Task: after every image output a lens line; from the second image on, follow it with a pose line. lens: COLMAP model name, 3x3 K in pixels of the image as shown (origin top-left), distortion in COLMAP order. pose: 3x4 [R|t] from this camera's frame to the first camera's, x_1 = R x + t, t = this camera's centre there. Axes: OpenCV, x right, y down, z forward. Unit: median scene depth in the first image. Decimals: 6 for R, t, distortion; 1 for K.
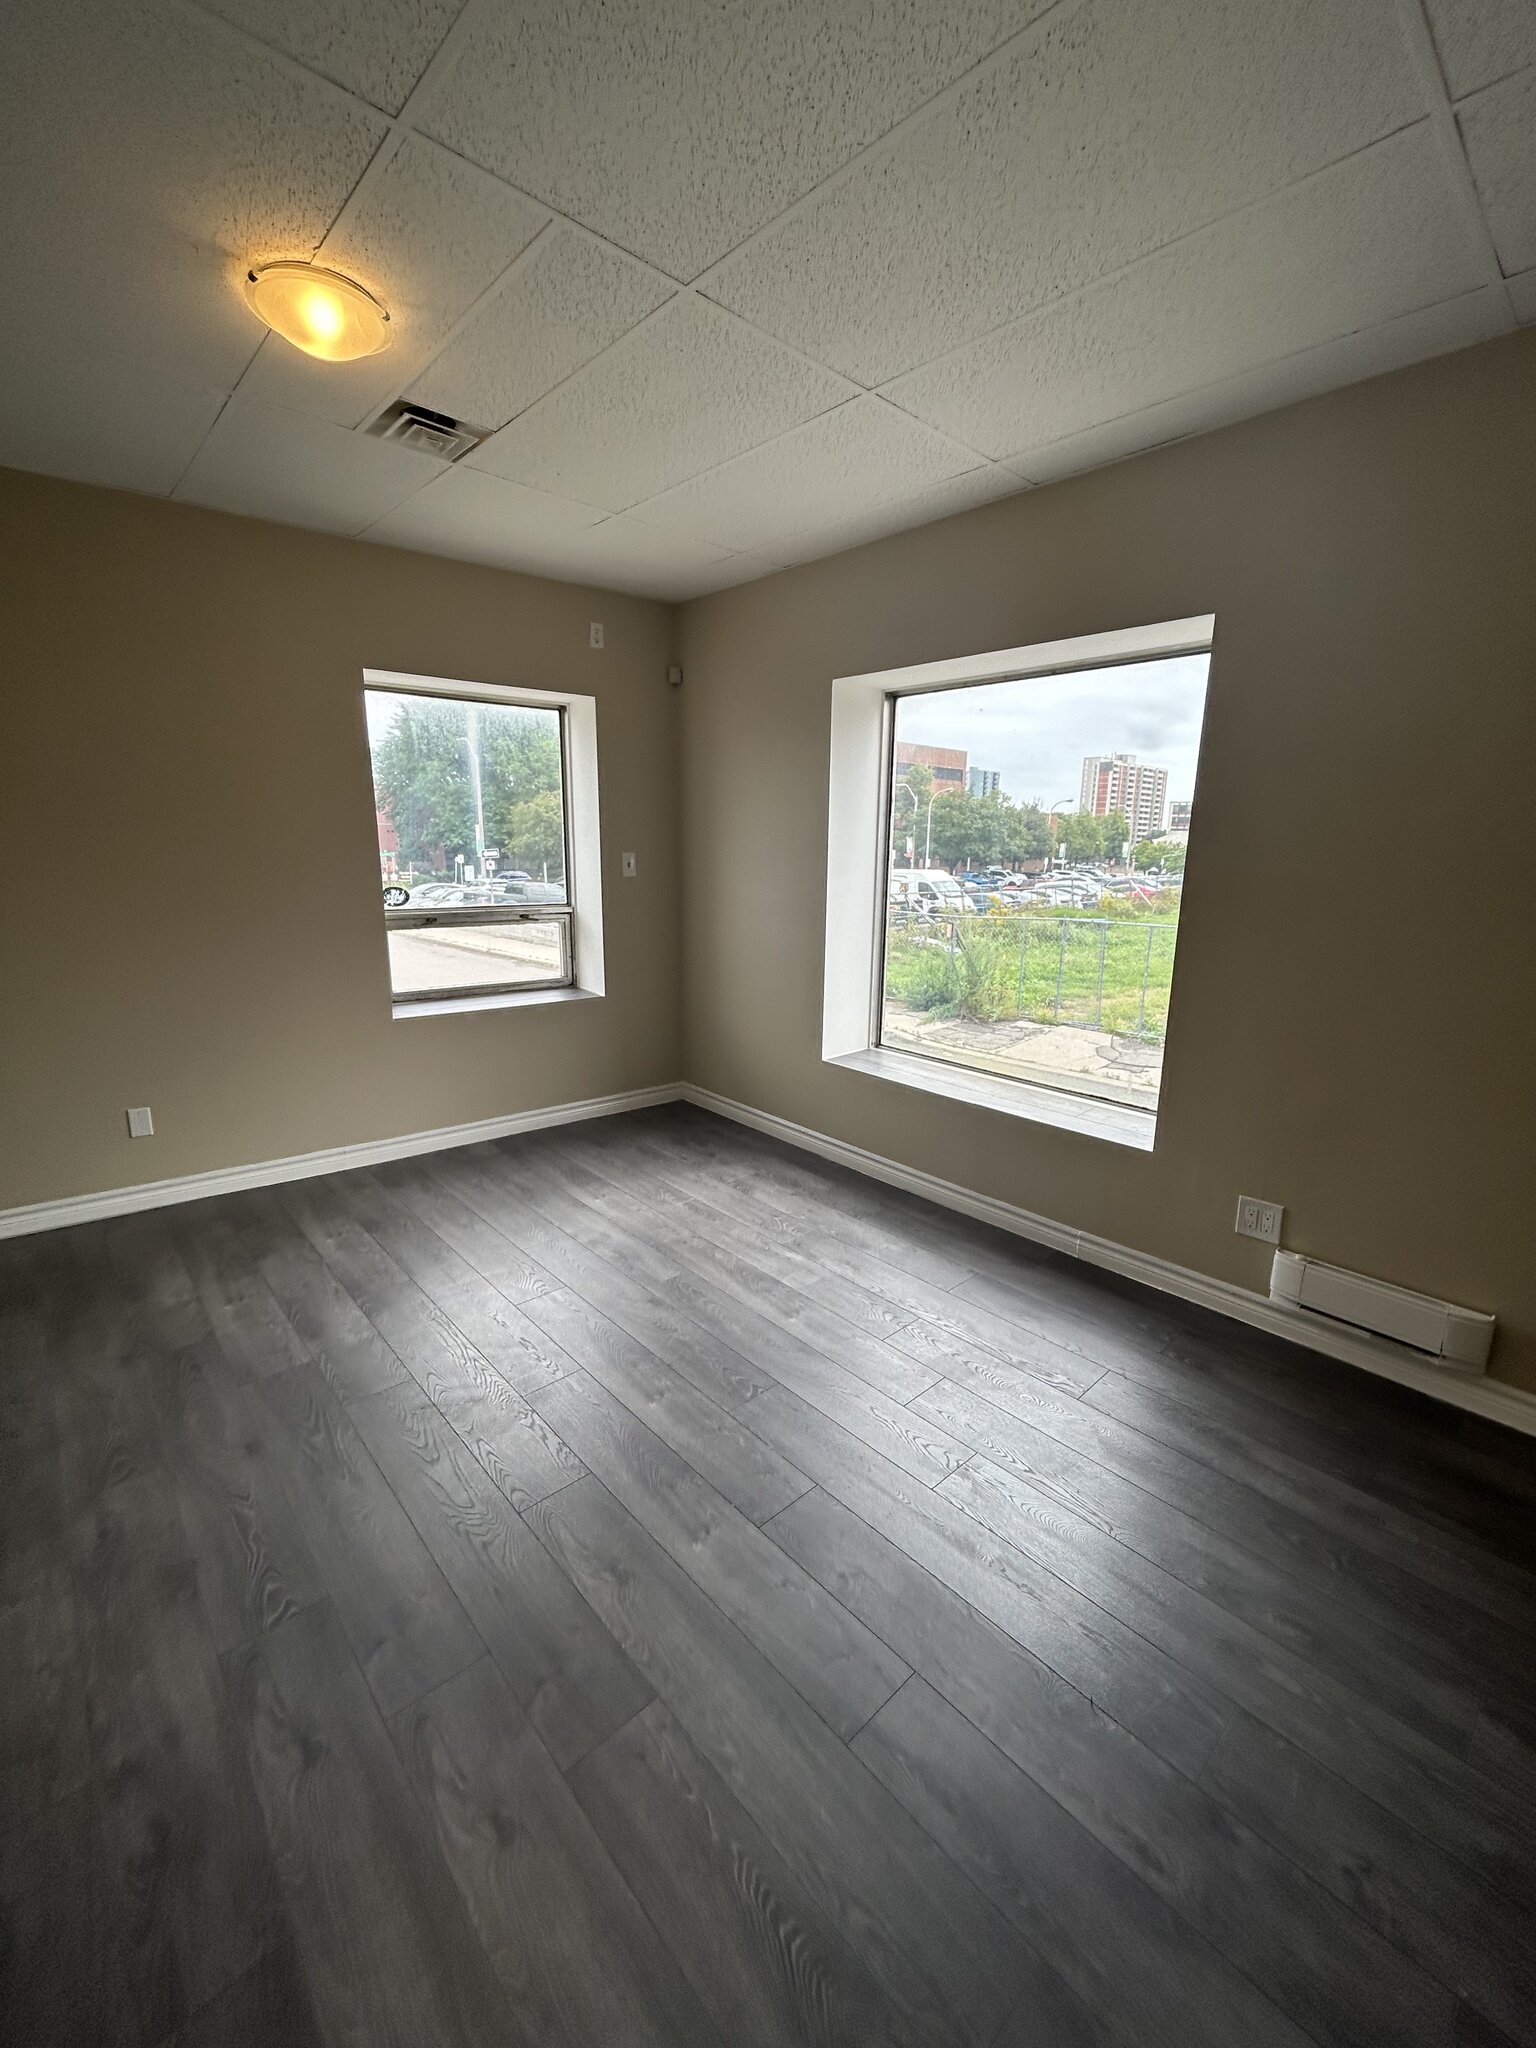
lens RADIAL K [[826.4, 0, 767.8], [0, 826.4, 1028.8], [0, 0, 1]] dist [-0.002940, 0.000904]
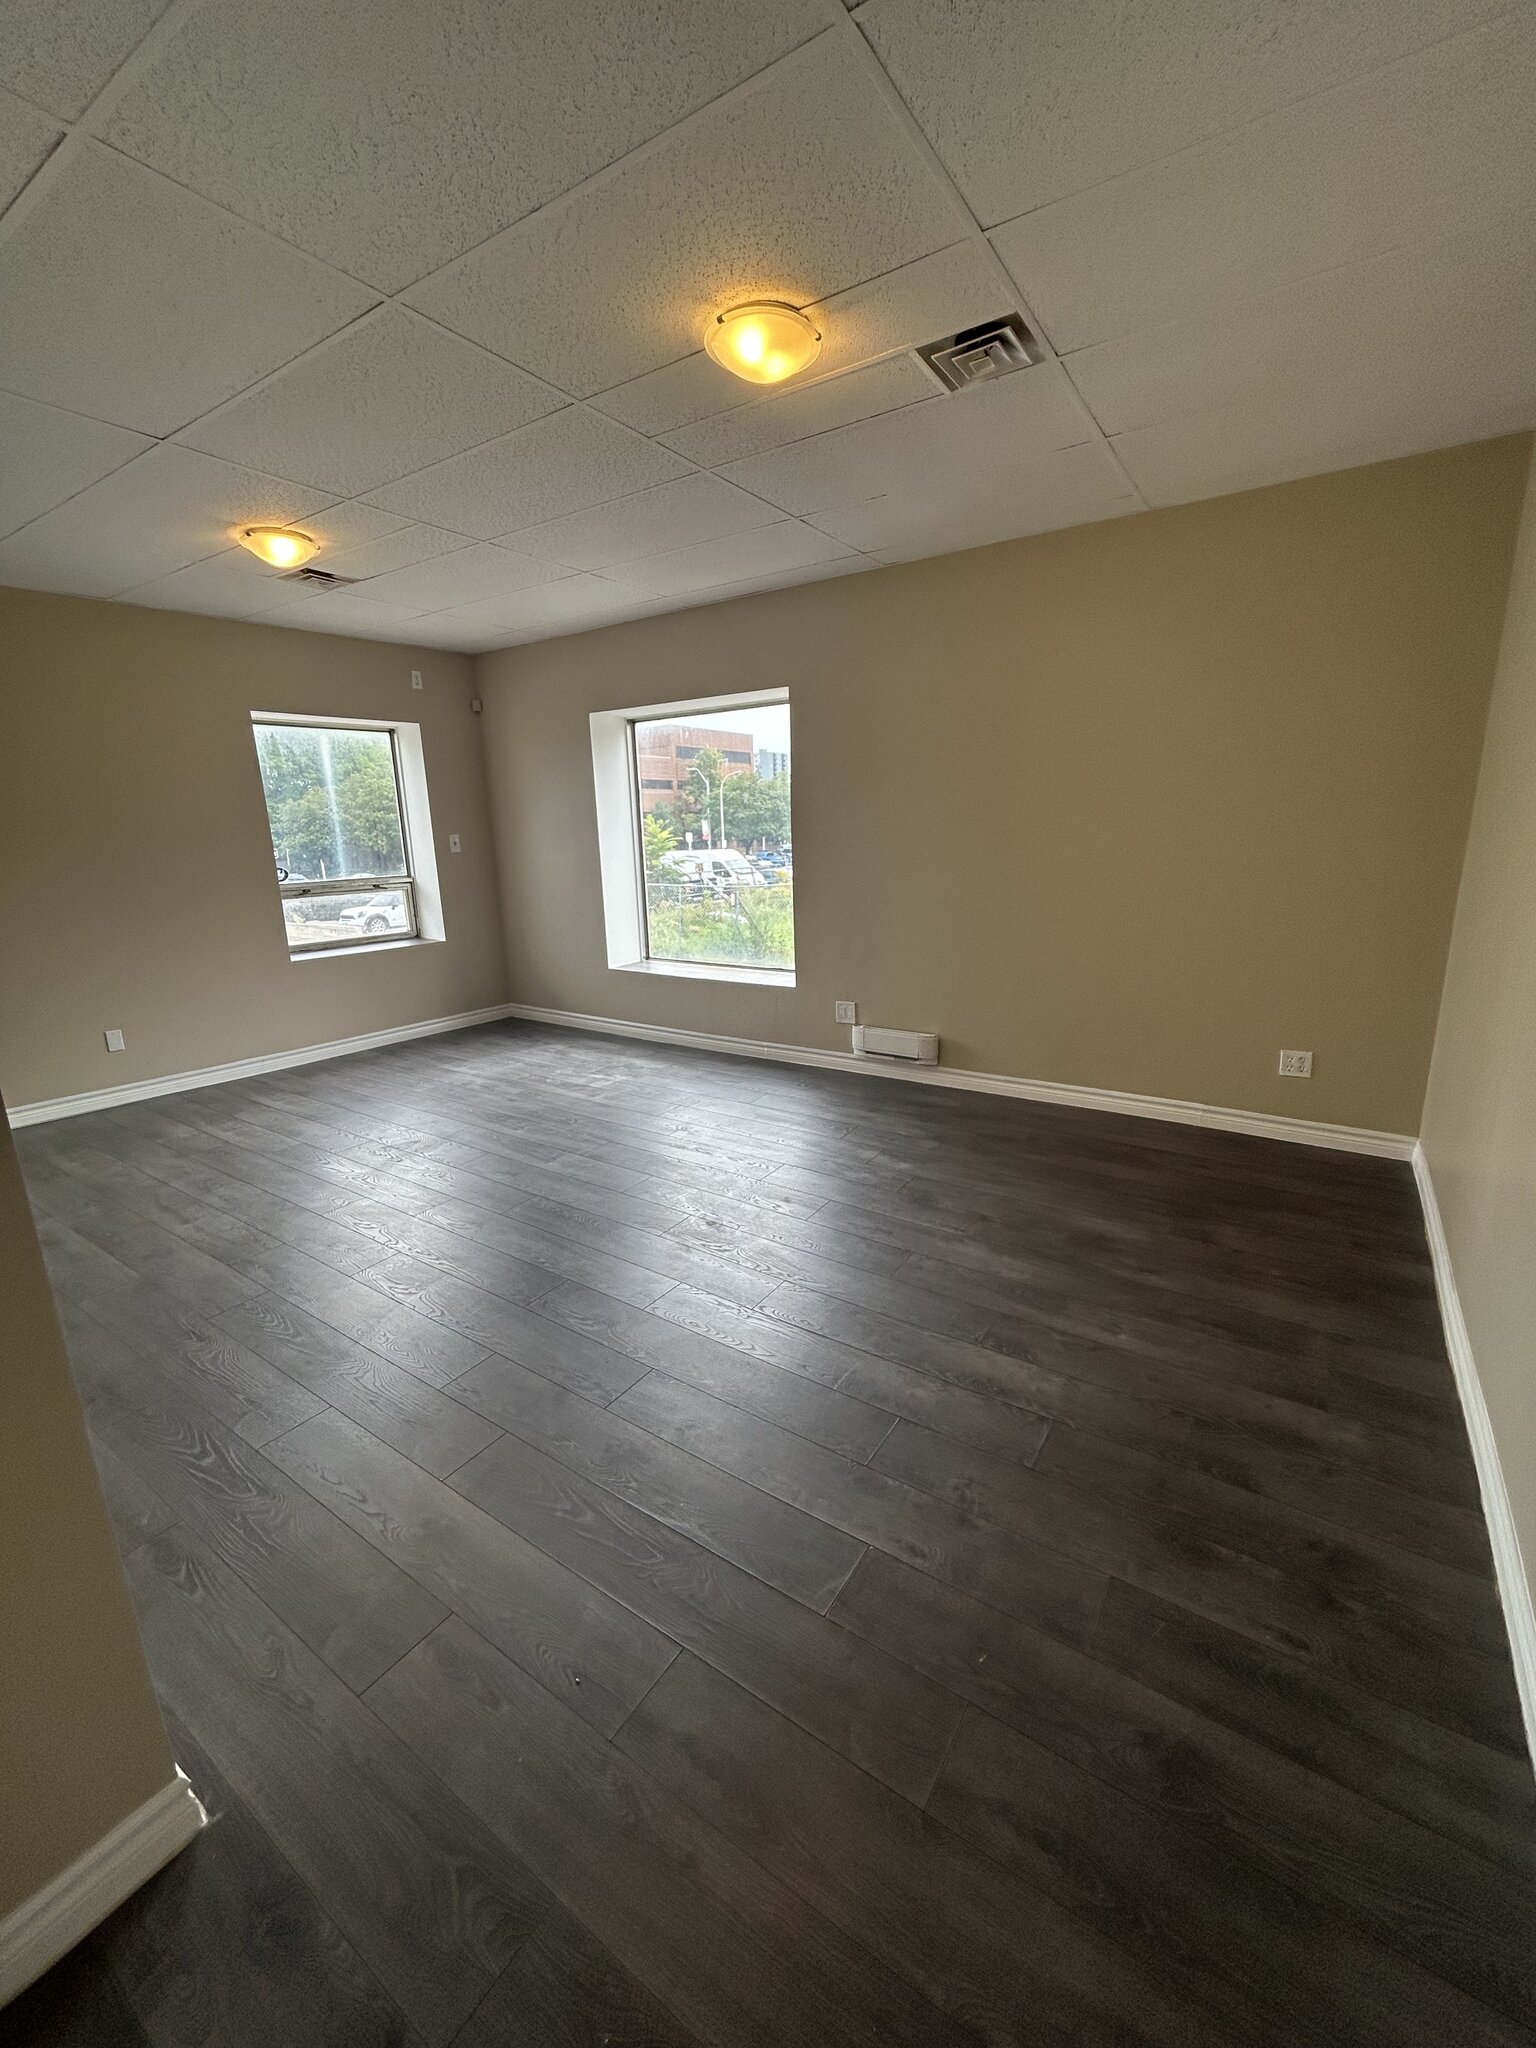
lens RADIAL K [[826.4, 0, 768.7], [0, 826.4, 1028.0], [0, 0, 1]] dist [-0.002940, 0.000904]
pose [[0.971327, -0.096056, 0.217480, 0.013579], [0.092445, 0.995359, 0.026742, 0.146027], [-0.219039, -0.005871, 0.975698, -0.564943]]
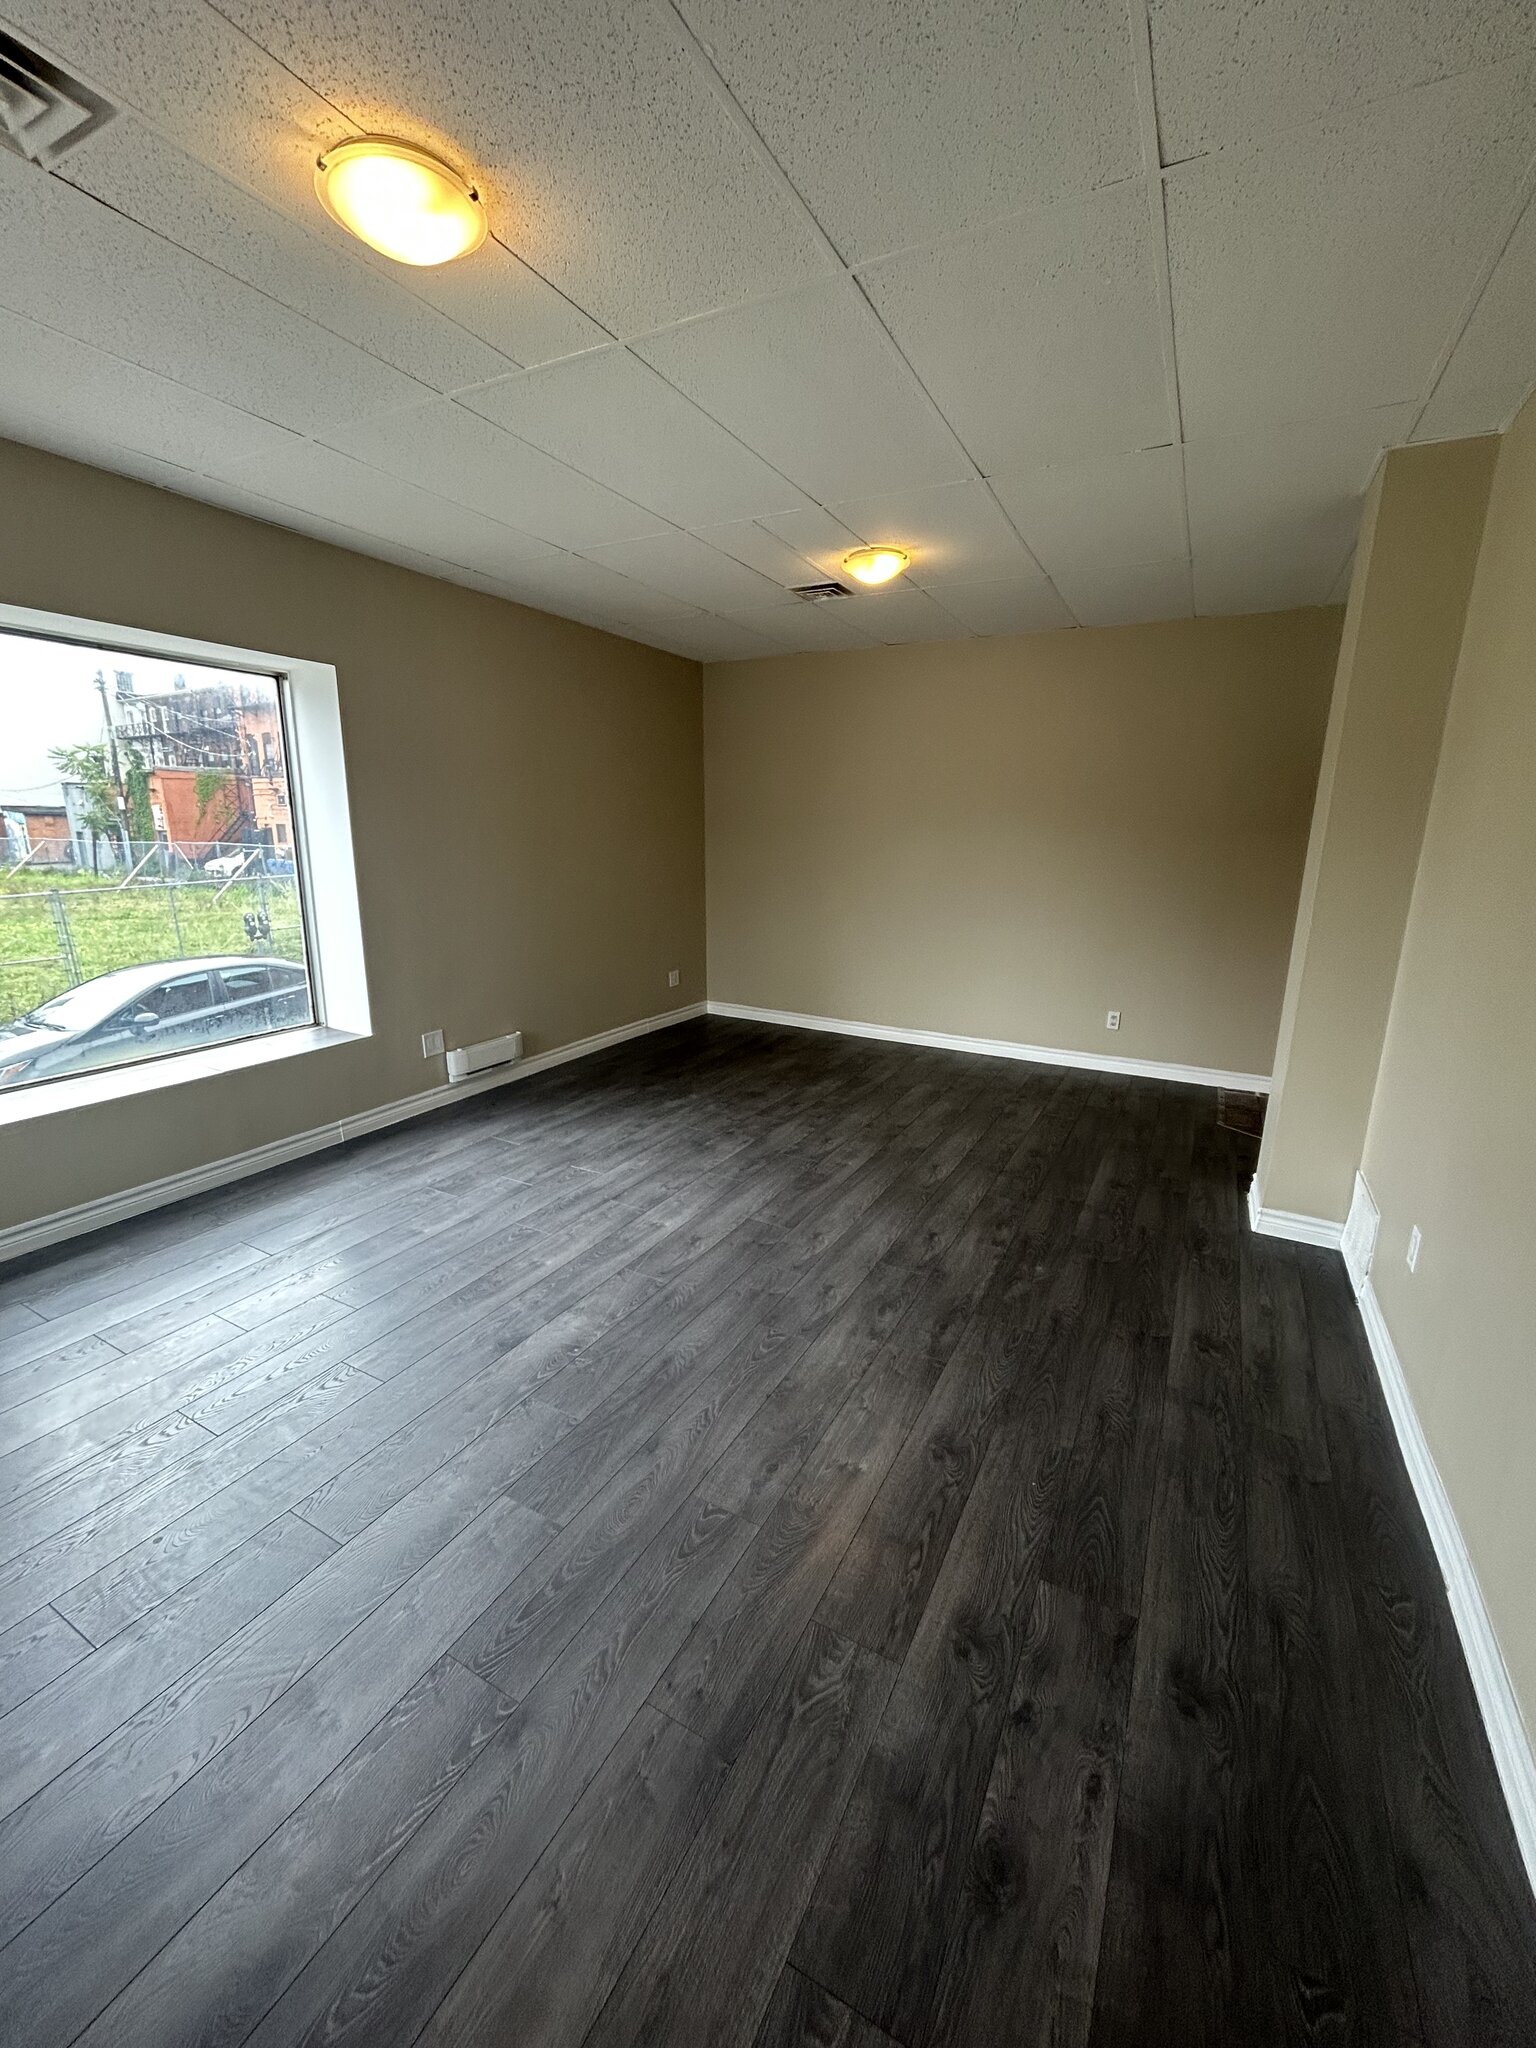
lens RADIAL K [[826.4, 0, 770.5], [0, 826.4, 1021.7], [0, 0, 1]] dist [-0.002940, 0.000904]
pose [[-0.330152, -0.237305, 0.913611, -0.856073], [0.193451, 0.930328, 0.311554, -0.149704], [-0.923892, 0.279600, -0.261243, 0.574941]]
